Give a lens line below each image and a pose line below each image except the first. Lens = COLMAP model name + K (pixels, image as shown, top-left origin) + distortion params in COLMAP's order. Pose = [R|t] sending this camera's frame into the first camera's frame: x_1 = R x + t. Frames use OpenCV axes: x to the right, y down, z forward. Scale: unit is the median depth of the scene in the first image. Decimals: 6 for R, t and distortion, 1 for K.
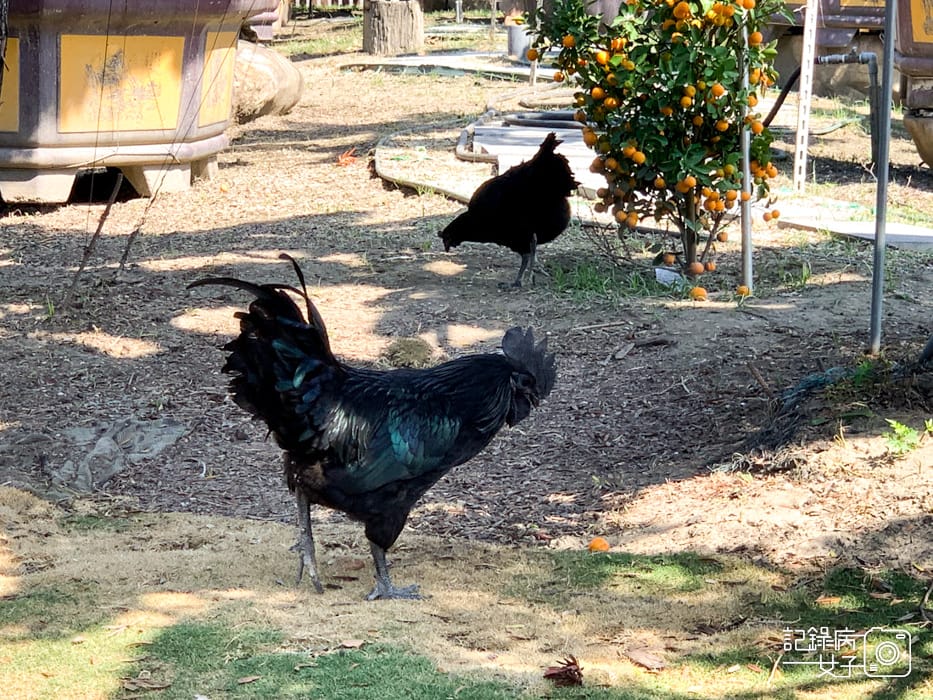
lens RADIAL K [[2875.8, 0, 466.7], [0, 2875.8, 350.4], [0, 0, 1]] dist [-0.159365, 0.000000]
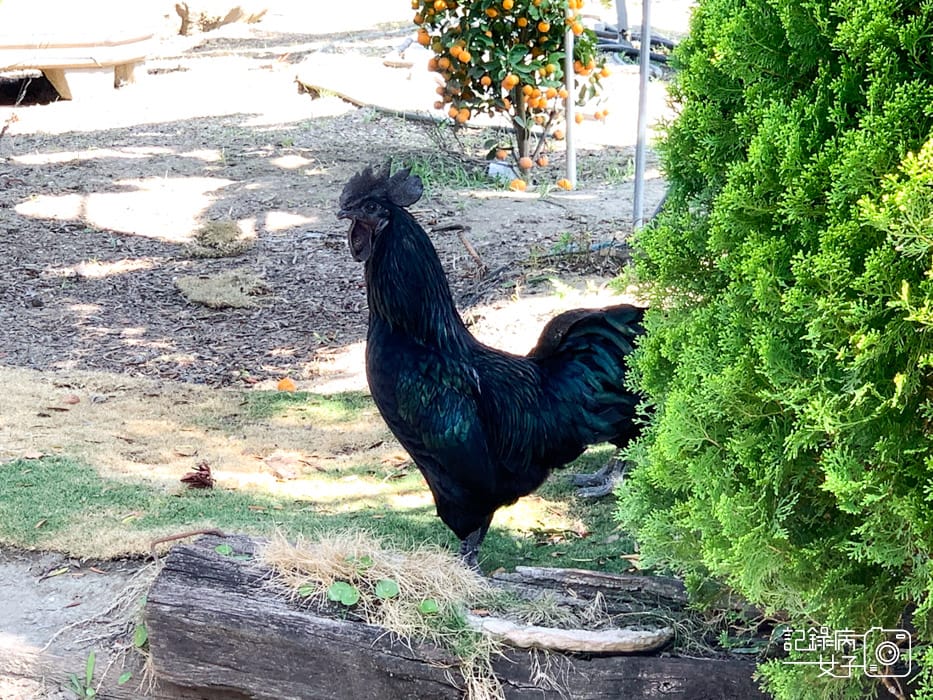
lens RADIAL K [[3189.7, 0, 466.3], [0, 3189.7, 349.6], [0, 0, 1]] dist [-0.113370, 0.000000]
pose [[0.998954, 0.009712, -0.044690, 0.112759], [-0.008958, 0.999815, 0.017046, 0.020289], [0.044847, -0.016628, 0.998855, -0.169328]]
